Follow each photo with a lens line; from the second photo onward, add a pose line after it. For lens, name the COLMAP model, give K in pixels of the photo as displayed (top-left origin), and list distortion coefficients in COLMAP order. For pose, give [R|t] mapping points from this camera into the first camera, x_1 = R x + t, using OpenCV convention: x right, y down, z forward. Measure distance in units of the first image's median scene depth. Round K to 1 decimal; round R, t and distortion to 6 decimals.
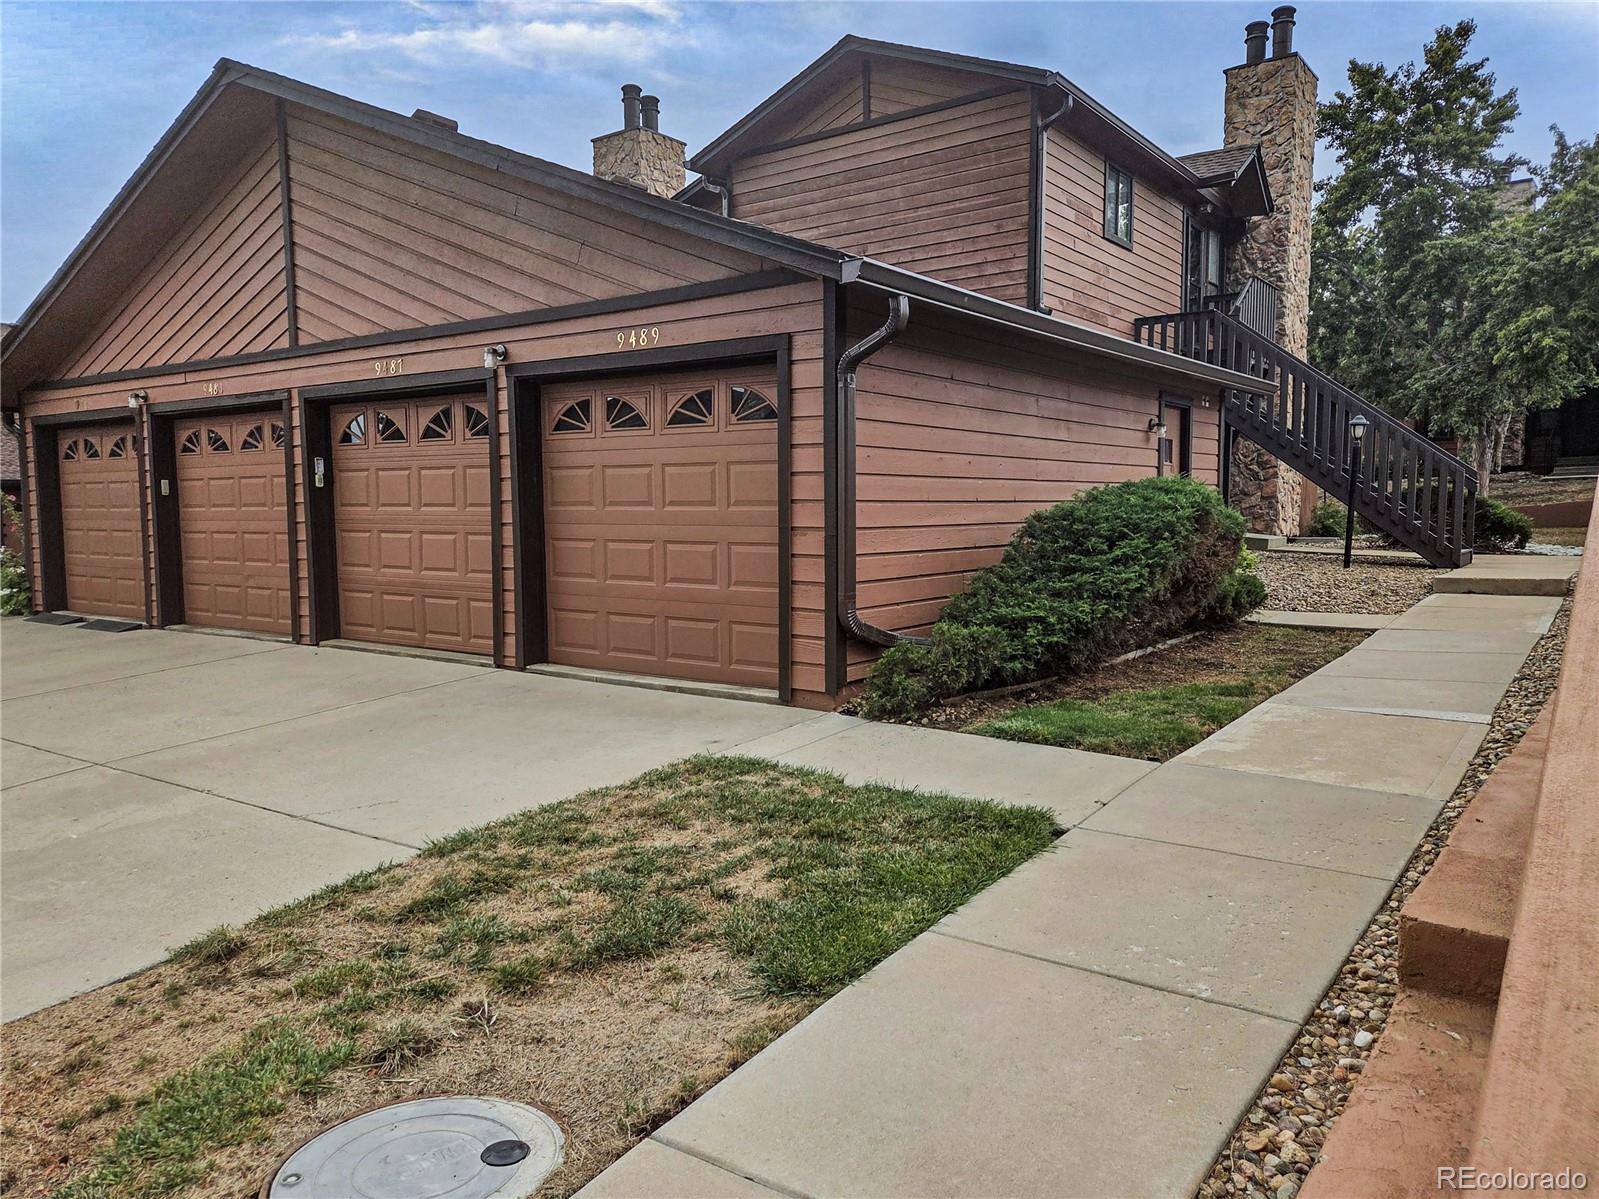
lens RADIAL K [[1024.8, 0, 836.4], [0, 1024.8, 639.0], [0, 0, 1]] dist [0.069066, -0.049427]
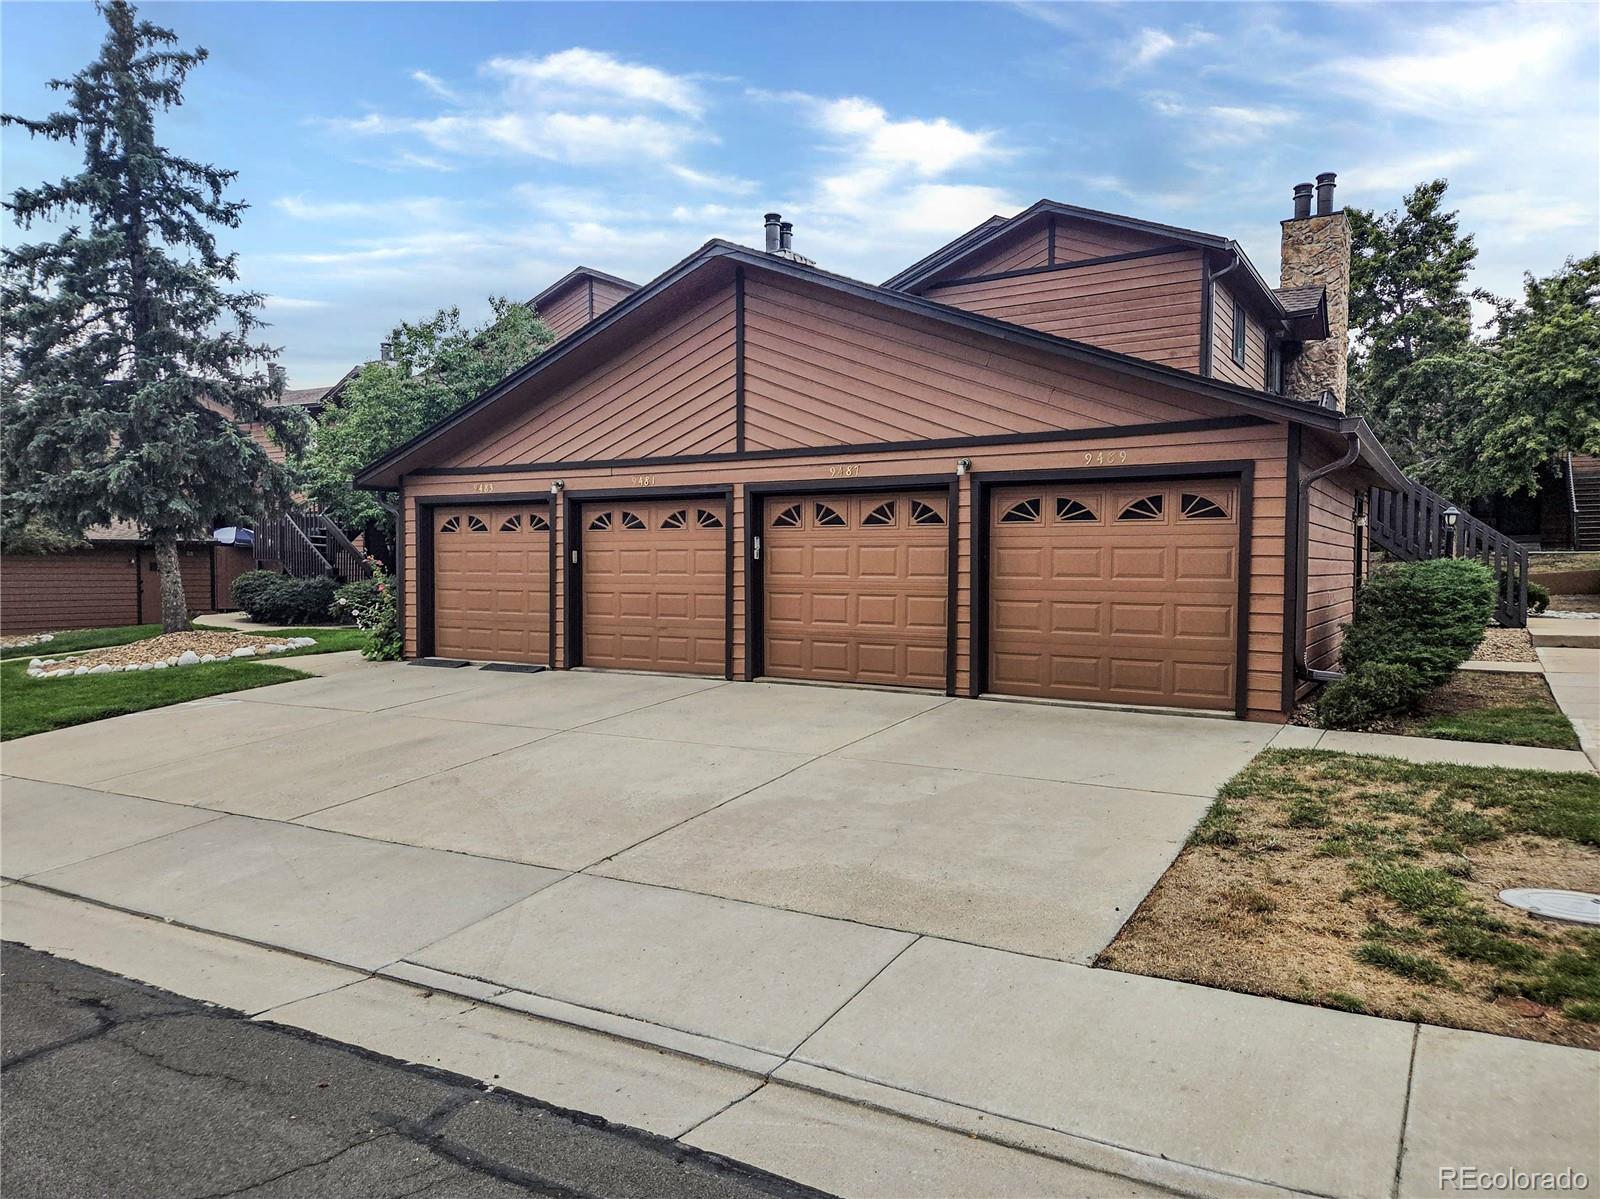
lens RADIAL K [[1024.4, 0, 801.2], [0, 1024.4, 632.1], [0, 0, 1]] dist [0.121275, -0.088110]
pose [[0.995117, 0.005770, 0.098530, -0.469811], [0.000573, 0.997936, -0.064221, 0.021377], [-0.098697, 0.063964, 0.993060, -0.215976]]
